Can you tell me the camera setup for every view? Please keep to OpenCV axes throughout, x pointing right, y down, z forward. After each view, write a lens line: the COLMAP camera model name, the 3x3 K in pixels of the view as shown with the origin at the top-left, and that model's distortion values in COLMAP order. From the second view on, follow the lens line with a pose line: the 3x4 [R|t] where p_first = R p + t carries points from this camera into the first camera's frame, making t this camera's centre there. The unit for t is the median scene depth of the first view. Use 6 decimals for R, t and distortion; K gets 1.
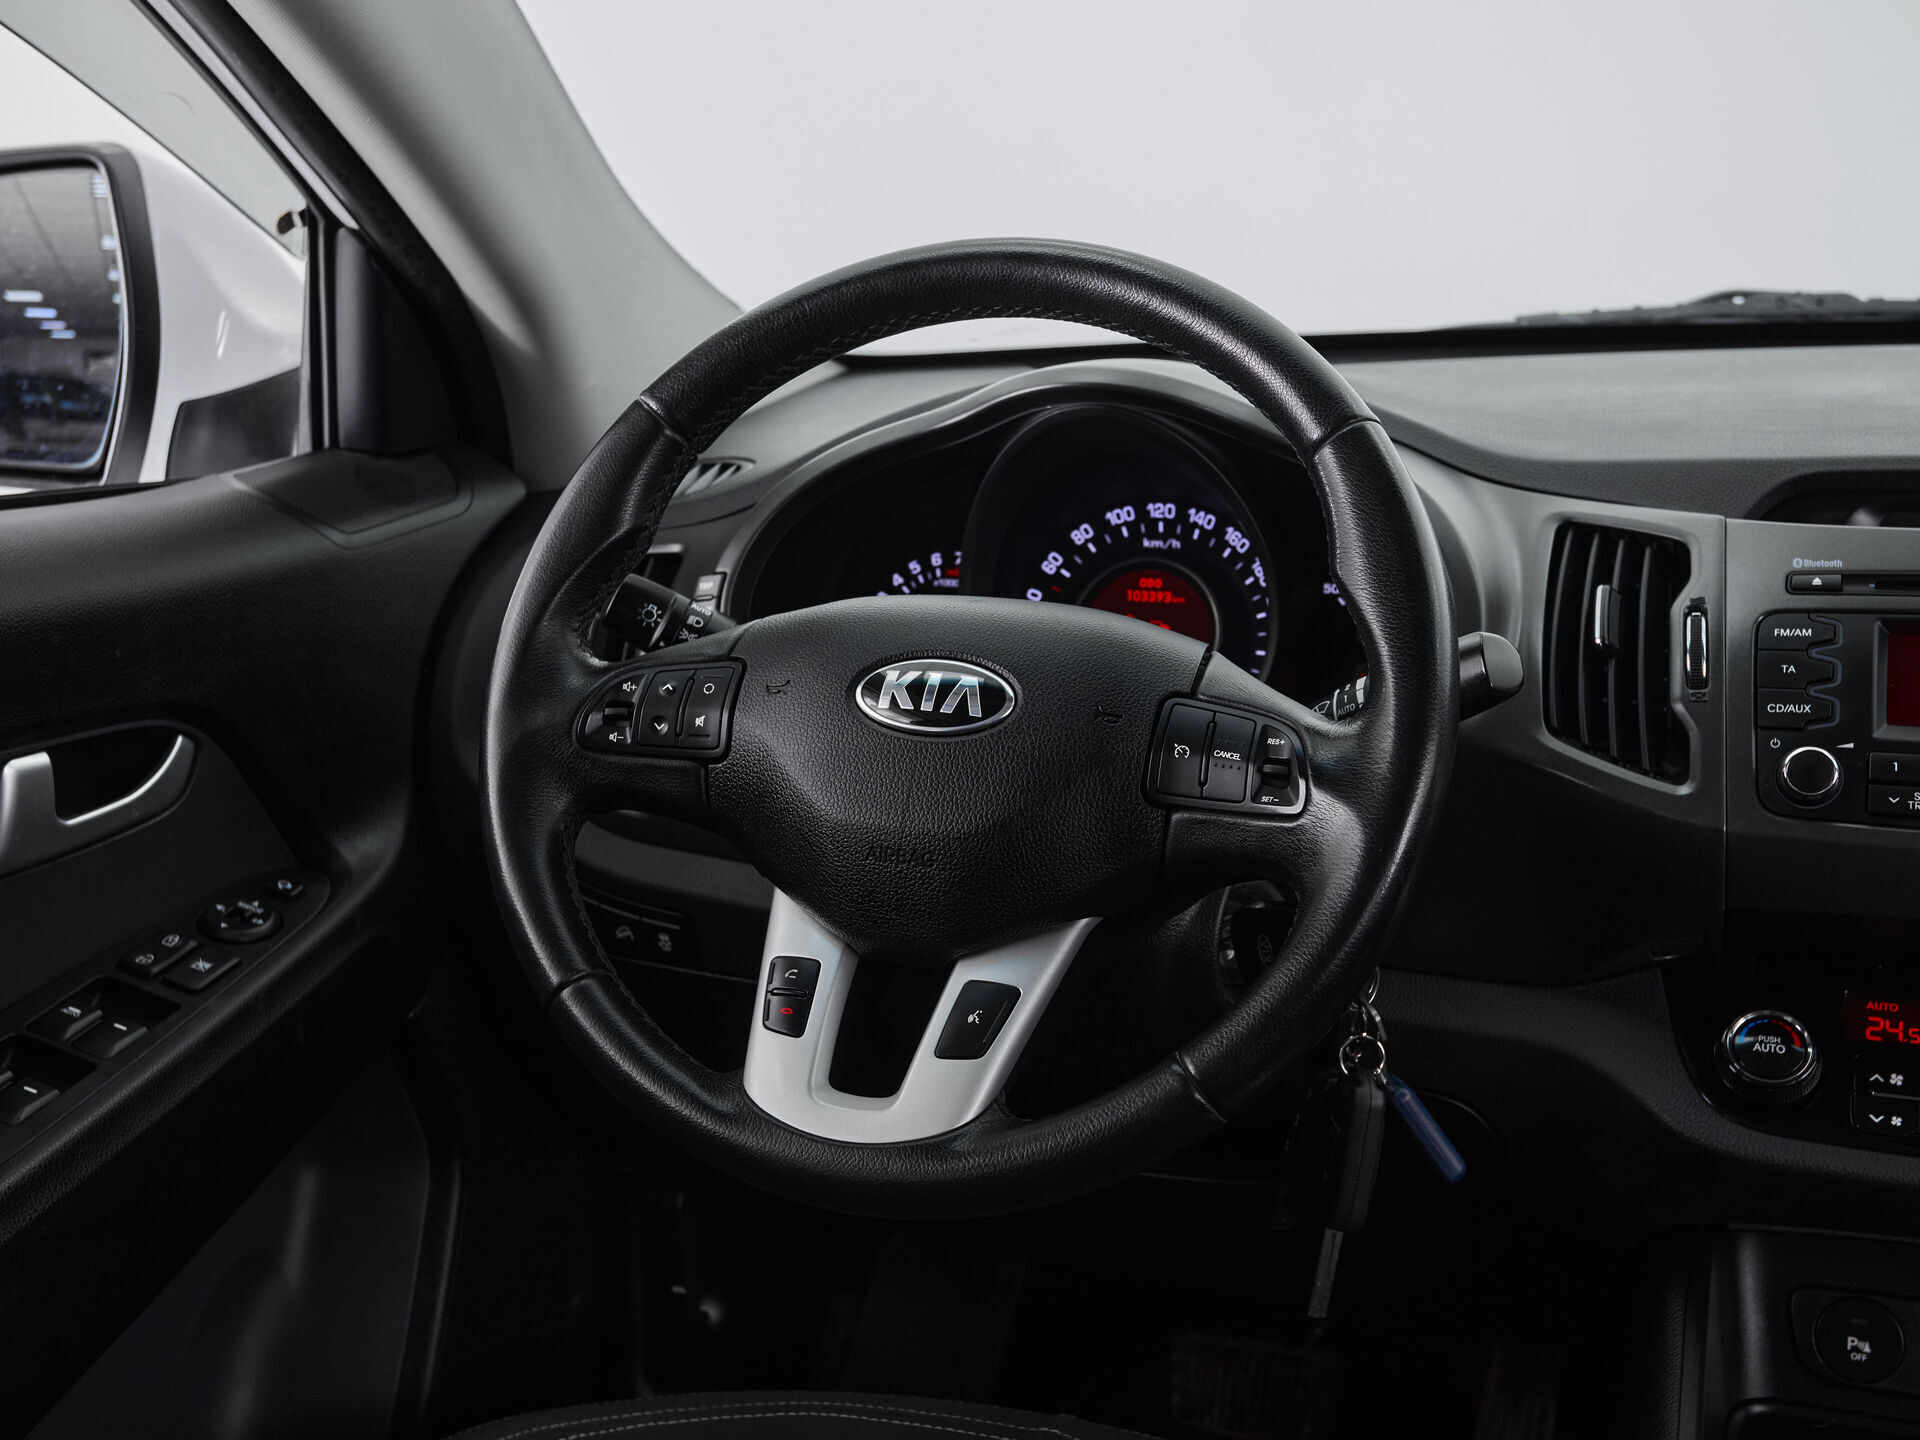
lens RADIAL K [[2134.0, 0, 938.0], [0, 2134.0, 722.5], [0, 0, 1]] dist [0.008804, 0.000000]
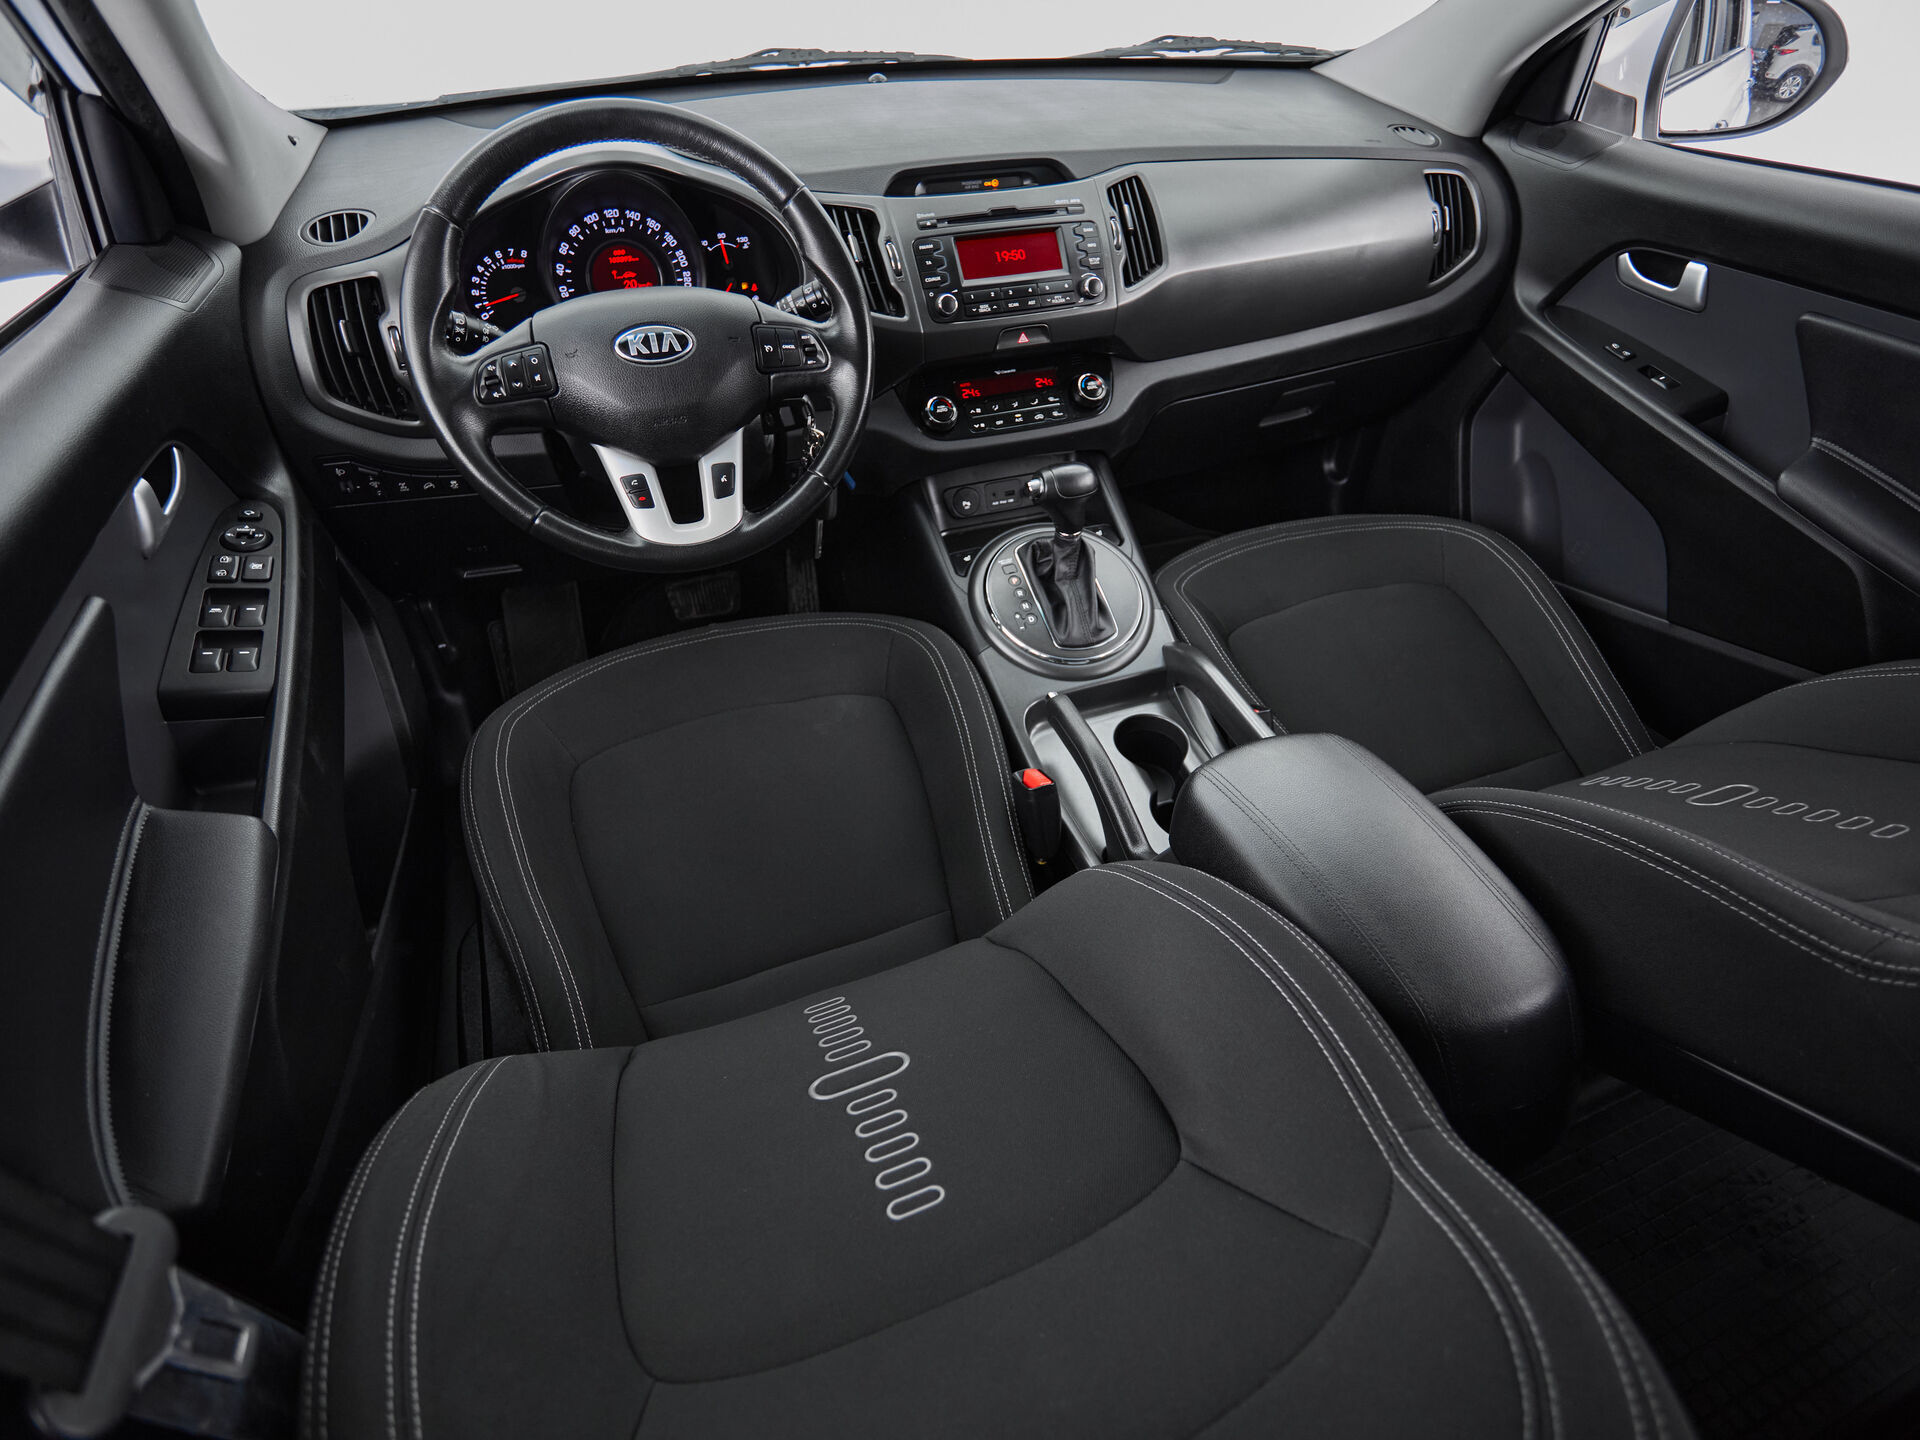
lens RADIAL K [[1022.0, 0, 977.7], [0, 1022.0, 720.0], [0, 0, 1]] dist [0.003606, -0.003610]
pose [[0.753272, -0.402093, 0.520483, -0.427584], [0.127708, 0.865715, 0.483972, -0.135813], [-0.645191, -0.298093, 0.703469, -0.091718]]
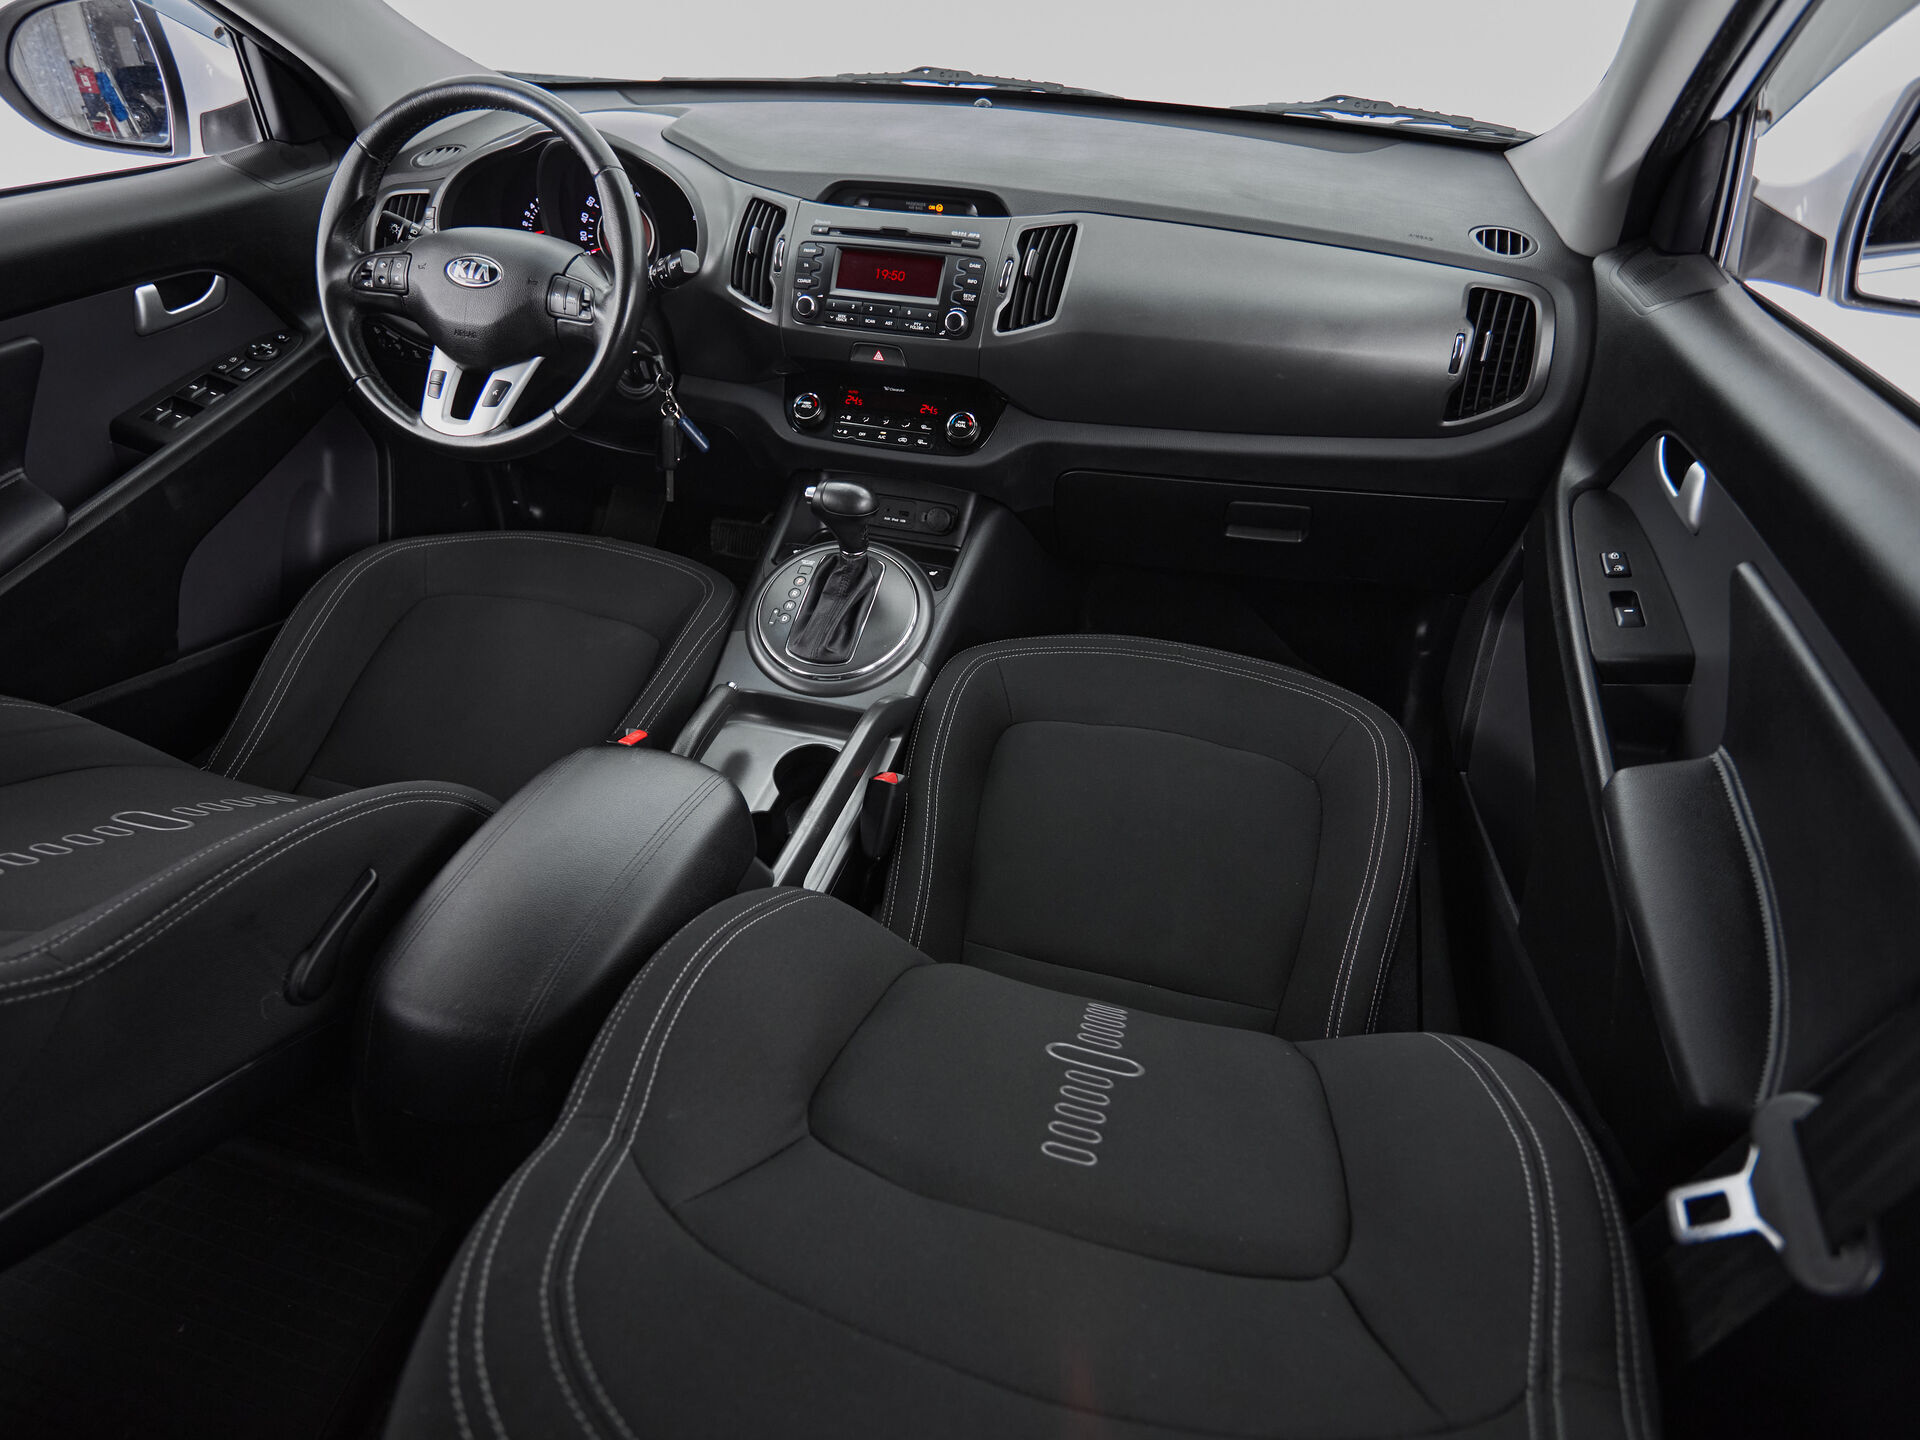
lens RADIAL K [[1074.6, 0, 951.2], [0, 1074.6, 719.0], [0, 0, 1]] dist [0.005911, -0.005364]
pose [[0.996187, -0.016543, 0.085659, 0.444104], [-0.020564, 0.909665, 0.414833, -0.070059], [-0.084783, -0.415013, 0.905857, -0.507866]]
